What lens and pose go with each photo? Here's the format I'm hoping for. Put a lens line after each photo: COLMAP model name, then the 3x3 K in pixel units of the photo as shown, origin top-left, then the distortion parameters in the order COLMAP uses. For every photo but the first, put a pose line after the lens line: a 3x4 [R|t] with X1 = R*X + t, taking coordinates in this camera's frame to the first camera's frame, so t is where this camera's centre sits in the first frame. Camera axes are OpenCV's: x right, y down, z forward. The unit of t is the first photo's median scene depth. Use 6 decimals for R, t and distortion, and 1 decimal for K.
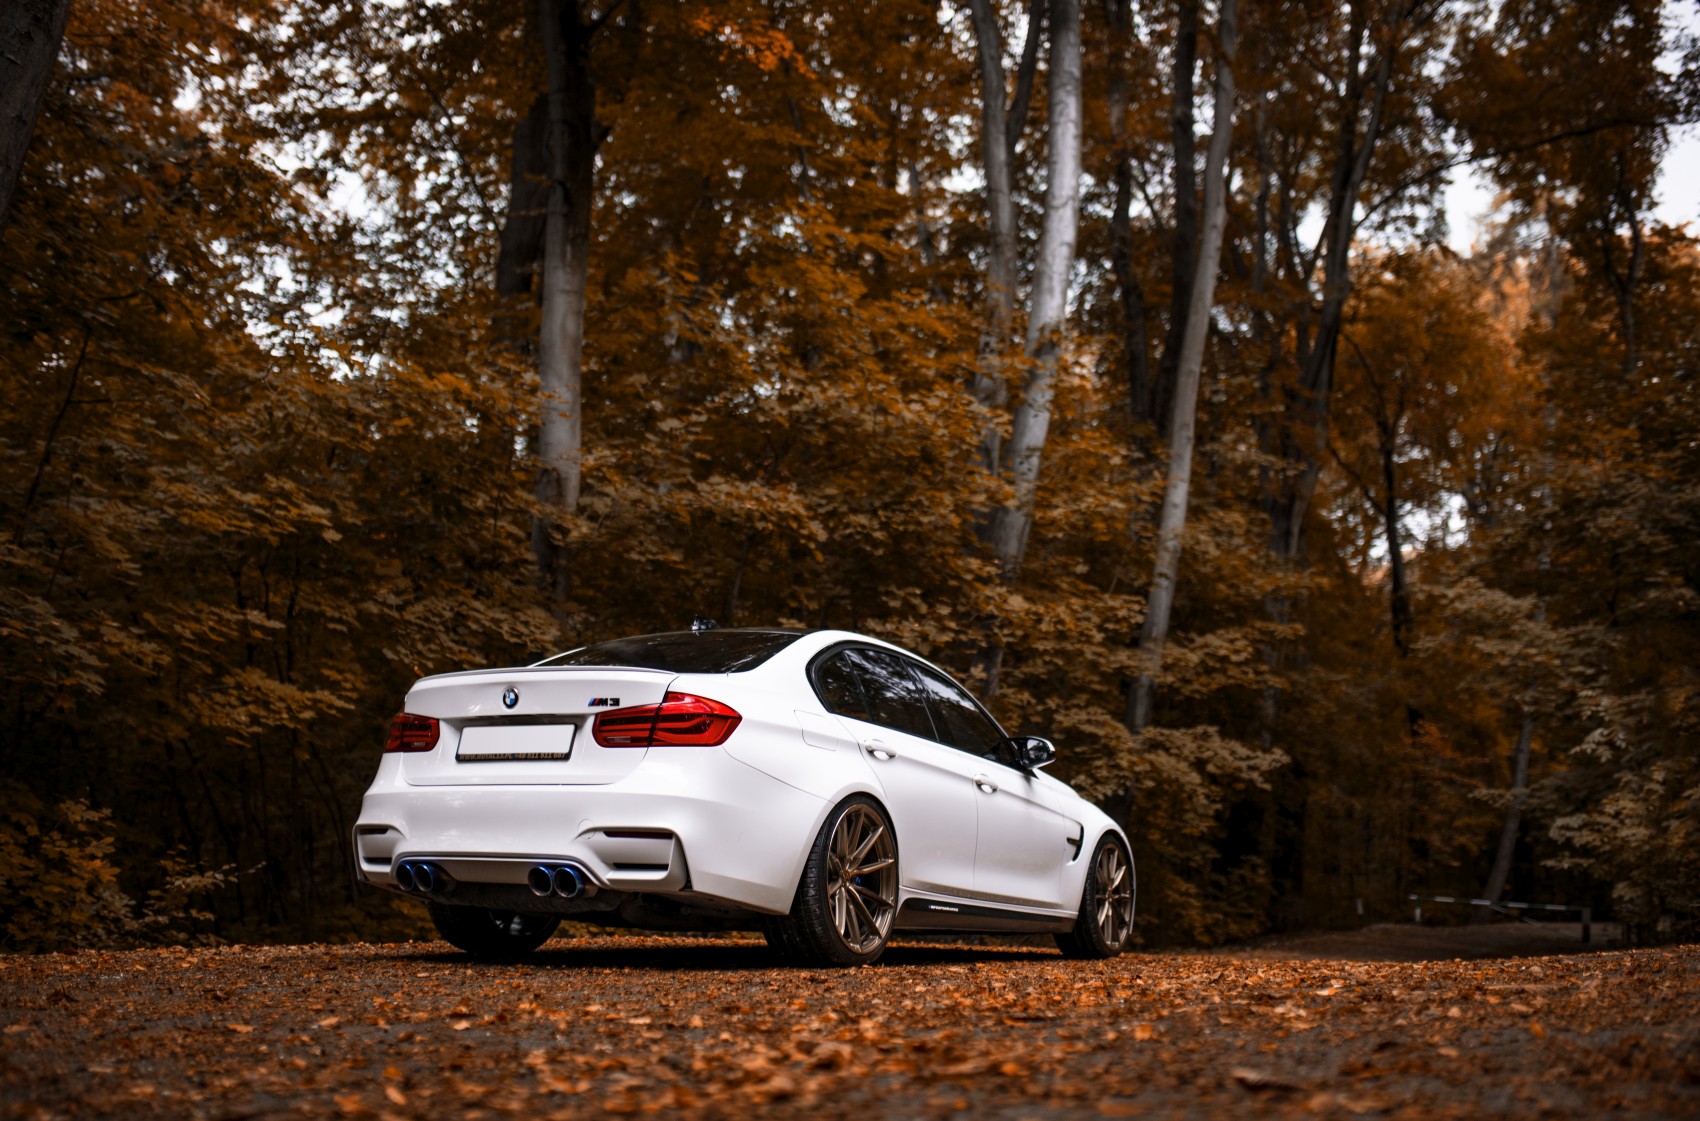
lens RADIAL K [[1634.2, 0, 851.7], [0, 1634.2, 586.0], [0, 0, 1]] dist [-0.044117, 0.025779]
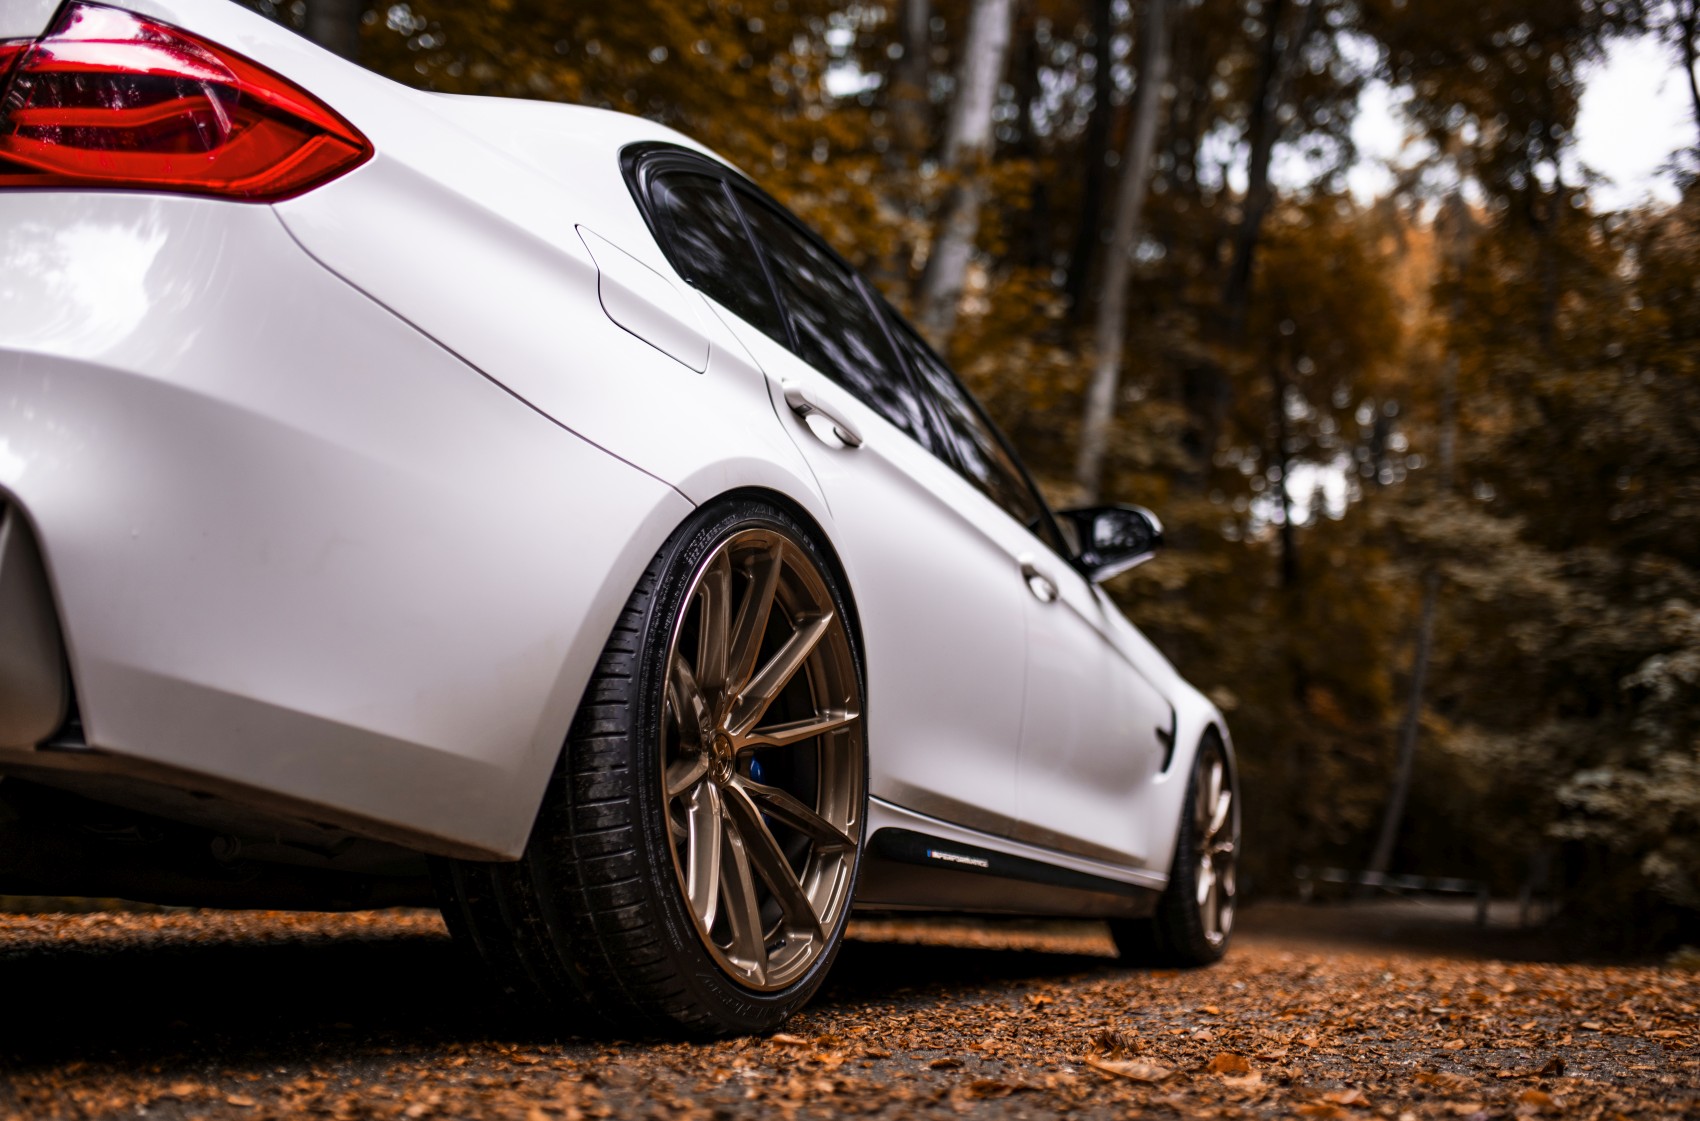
lens RADIAL K [[1634.2, 0, 851.7], [0, 1634.2, 586.0], [0, 0, 1]] dist [-0.044117, 0.025779]
pose [[0.995521, 0.028776, 0.090059, -0.007754], [-0.030298, 0.999419, 0.015579, 0.136289], [-0.089558, -0.018238, 0.995815, 0.658454]]
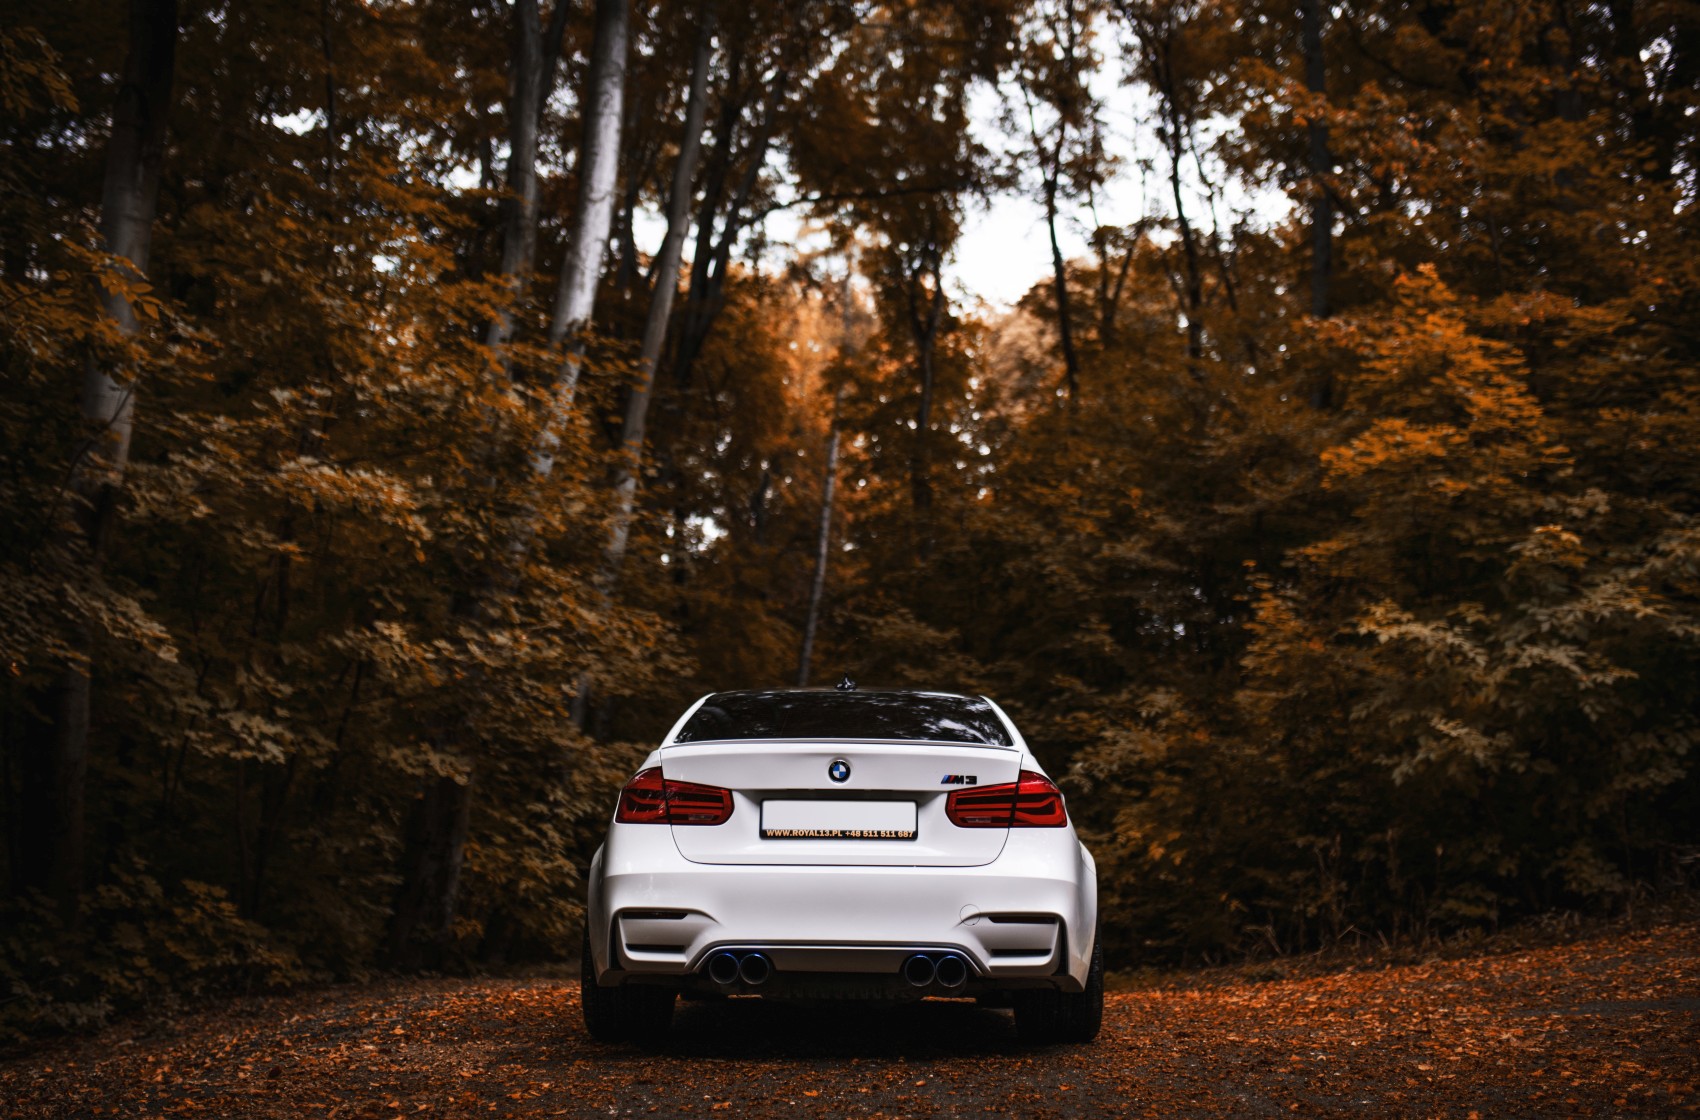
lens RADIAL K [[1702.4, 0, 850.0], [0, 1702.4, 560.0], [0, 0, 1]] dist [-0.008868, 0.004460]
pose [[0.878924, 0.075162, 0.471003, -0.623399], [-0.072788, 0.997076, -0.023284, -0.027366], [-0.471376, -0.013819, 0.881824, 0.129734]]
